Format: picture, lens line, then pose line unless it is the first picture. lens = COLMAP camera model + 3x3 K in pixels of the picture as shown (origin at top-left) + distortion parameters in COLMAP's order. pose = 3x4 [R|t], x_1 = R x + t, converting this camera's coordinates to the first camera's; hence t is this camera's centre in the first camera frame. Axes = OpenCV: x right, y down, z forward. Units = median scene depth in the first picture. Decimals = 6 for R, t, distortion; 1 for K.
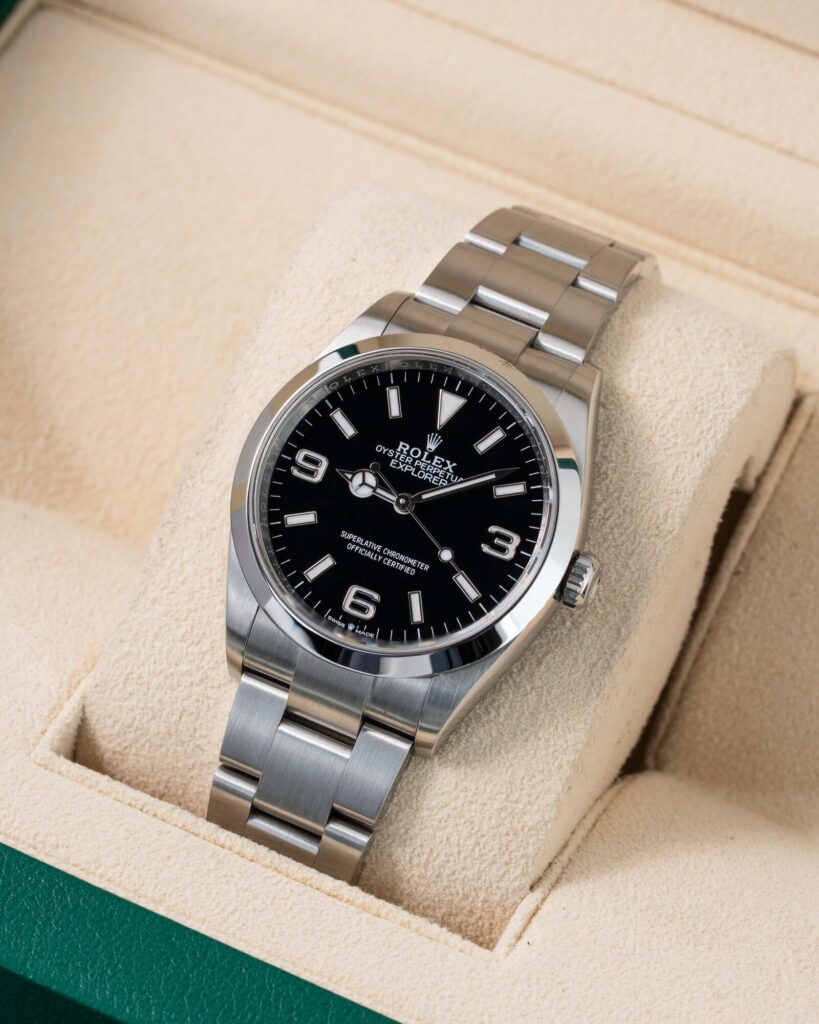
lens RADIAL K [[4603.8, 0, 409.5], [0, 4603.8, 512.0], [0, 0, 1]] dist [0.115075, -0.994988]
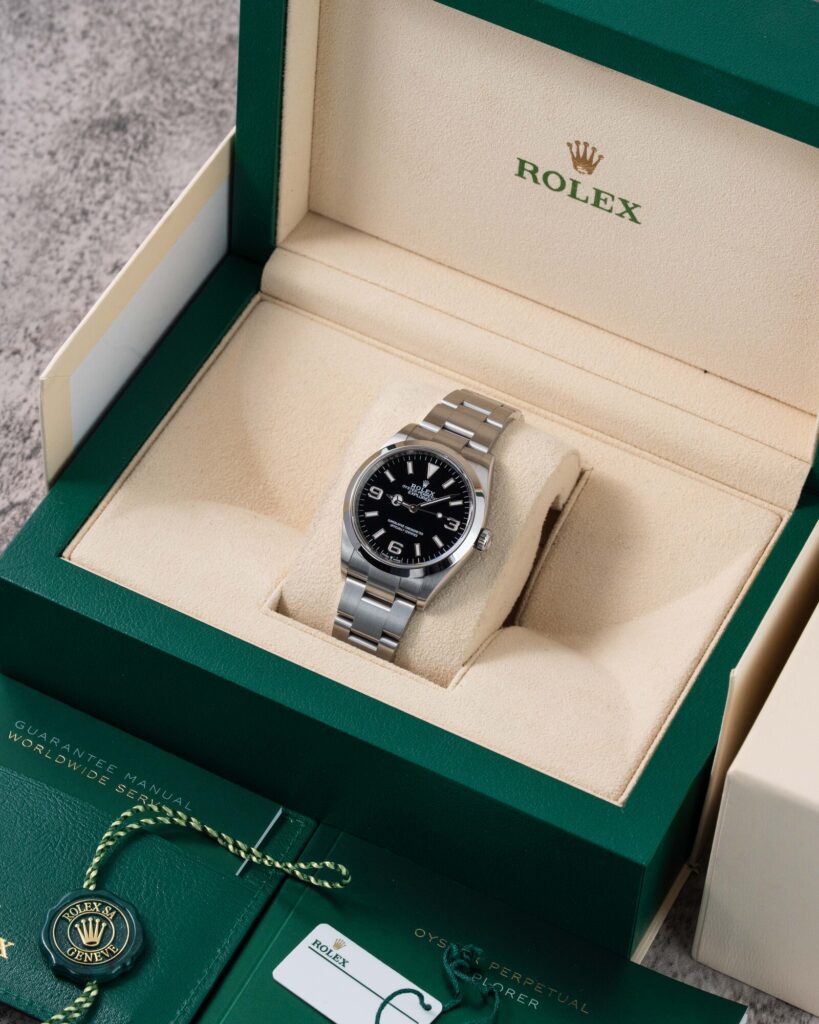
lens RADIAL K [[4603.8, 0, 409.5], [0, 4603.8, 512.0], [0, 0, 1]] dist [0.115075, -0.994988]
pose [[0.999800, 0.013523, -0.014761, 0.032861], [-0.014096, 0.999123, -0.039433, 0.096665], [0.014215, 0.039634, 0.999113, -1.456861]]
